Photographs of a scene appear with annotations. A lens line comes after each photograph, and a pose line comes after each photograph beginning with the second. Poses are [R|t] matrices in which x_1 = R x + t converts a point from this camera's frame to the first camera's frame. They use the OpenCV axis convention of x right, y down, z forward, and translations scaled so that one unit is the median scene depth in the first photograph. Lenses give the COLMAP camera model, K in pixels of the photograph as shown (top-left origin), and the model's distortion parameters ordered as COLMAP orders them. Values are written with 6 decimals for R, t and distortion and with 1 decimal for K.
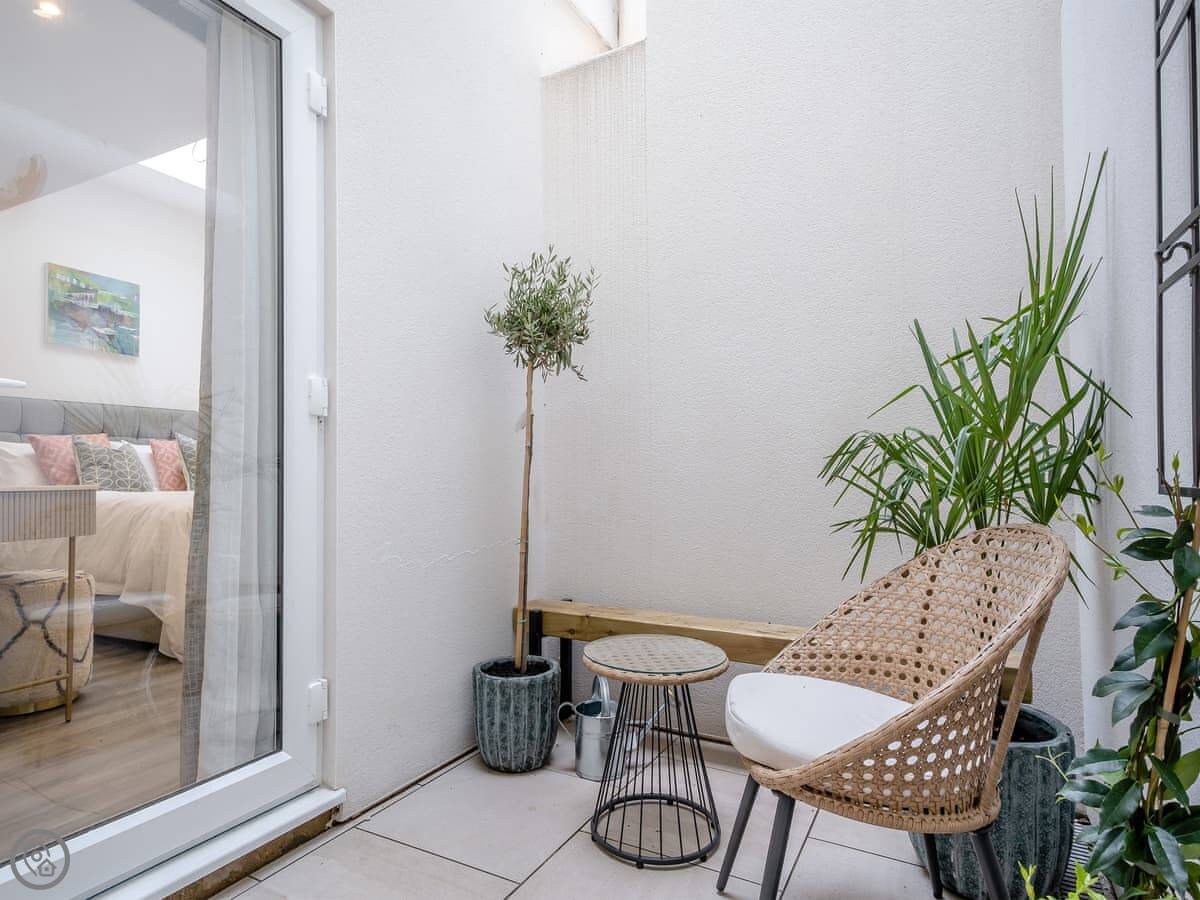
lens RADIAL K [[646.7, 0, 599.9], [0, 646.7, 454.9], [0, 0, 1]] dist [0.002730, 0.001871]
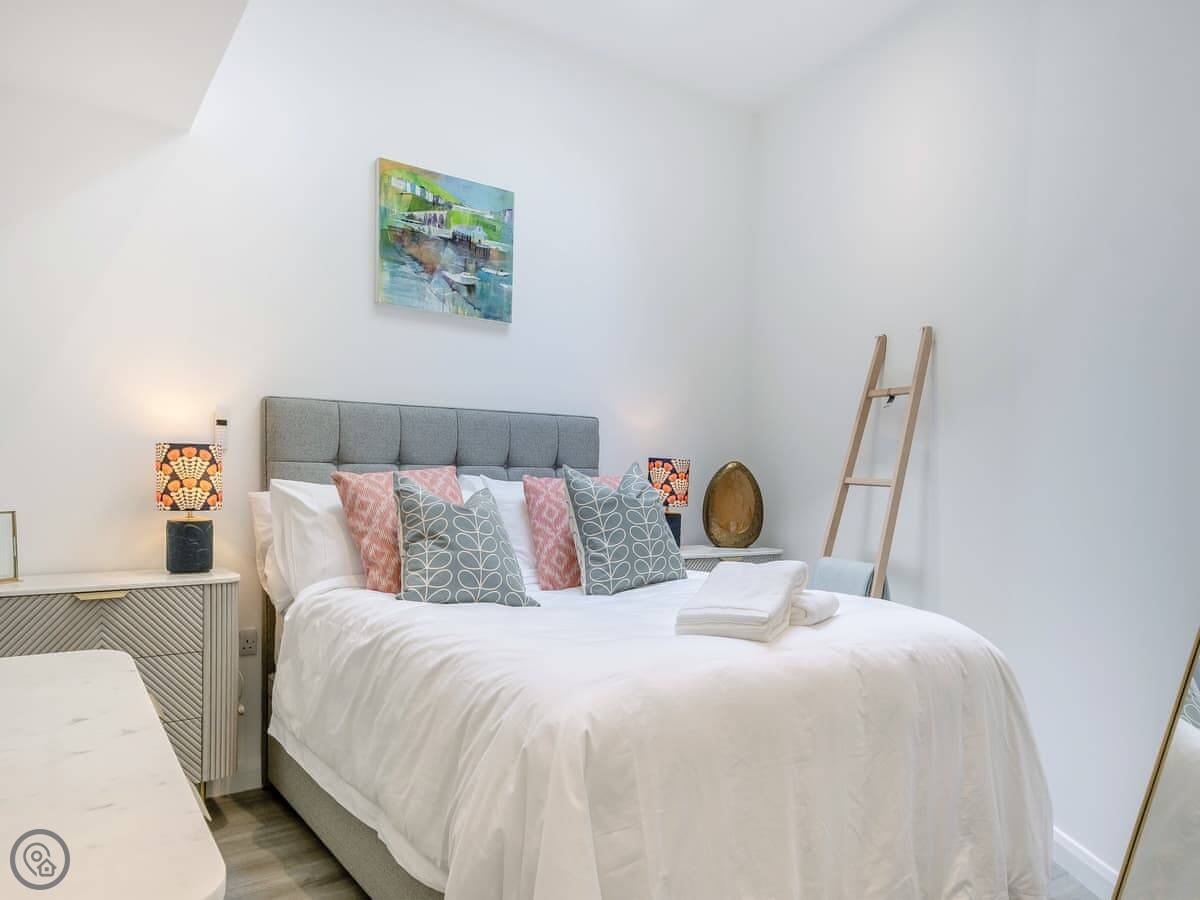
lens RADIAL K [[810.2, 0, 612.9], [0, 810.2, 499.3], [0, 0, 1]] dist [0.029666, 0.015548]
pose [[0.867102, 0.046882, -0.495920, -0.303397], [-0.017998, 0.997860, 0.062865, -0.047862], [0.497806, -0.045585, 0.866090, 0.465400]]
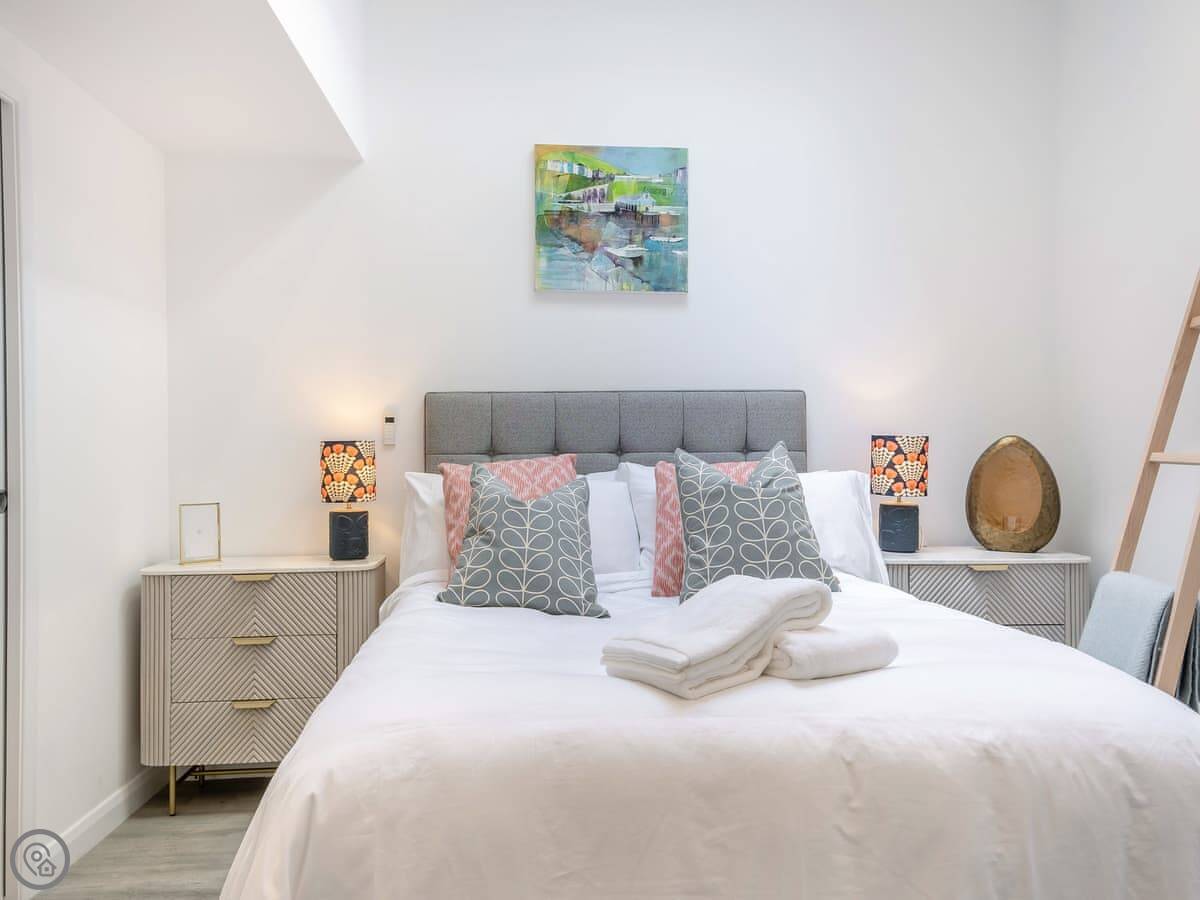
lens RADIAL K [[810.2, 0, 605.5], [0, 810.2, 451.3], [0, 0, 1]] dist [0.029666, 0.015548]
pose [[0.482126, 0.003141, -0.876096, -0.203440], [0.025875, 0.999506, 0.017823, -0.043169], [0.875719, -0.031262, 0.481807, 0.696926]]
